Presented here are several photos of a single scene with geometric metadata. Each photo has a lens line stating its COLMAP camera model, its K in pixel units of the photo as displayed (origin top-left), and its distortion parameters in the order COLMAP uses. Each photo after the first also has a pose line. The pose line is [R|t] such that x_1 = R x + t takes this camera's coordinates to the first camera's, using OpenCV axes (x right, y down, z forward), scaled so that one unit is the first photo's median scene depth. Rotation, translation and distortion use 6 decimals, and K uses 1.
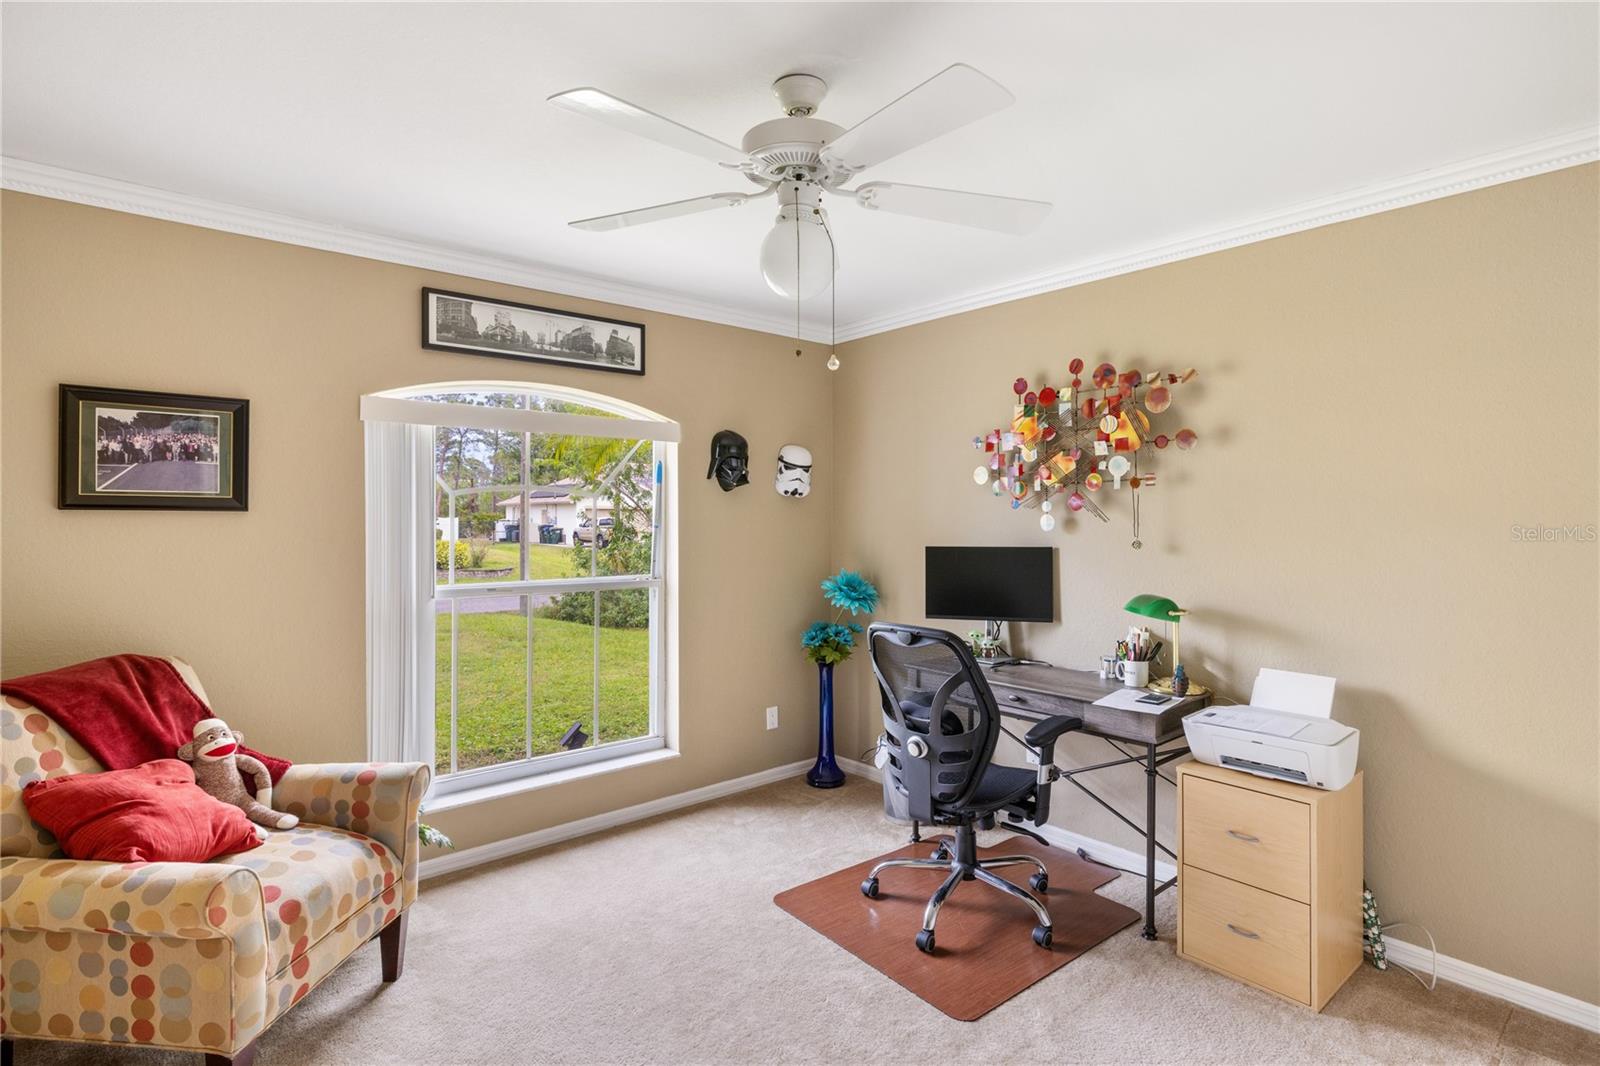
lens RADIAL K [[815.2, 0, 810.6], [0, 815.2, 529.2], [0, 0, 1]] dist [-0.003693, 0.001853]
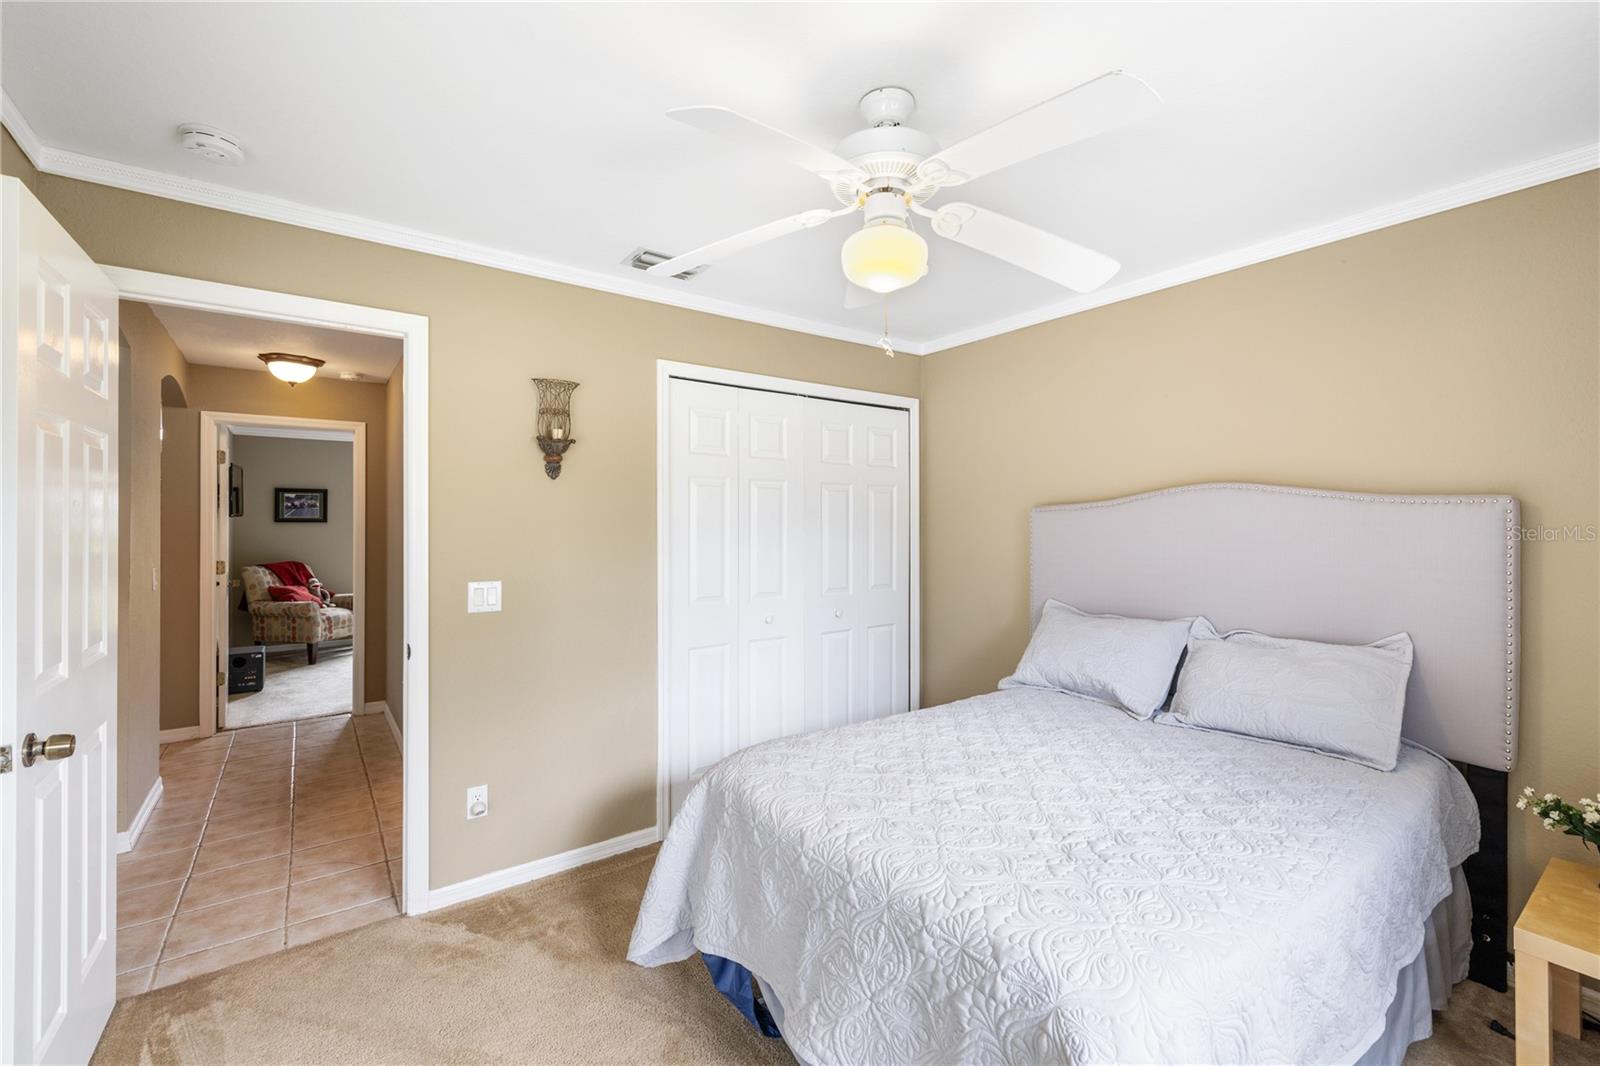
lens RADIAL K [[671.5, 0, 802.2], [0, 671.5, 528.0], [0, 0, 1]] dist [0.007035, -0.001866]
pose [[0.997785, -0.002956, -0.066451, 1.704139], [0.002656, 0.999986, -0.004609, 0.021362], [0.066463, 0.004422, 0.997779, -1.934149]]
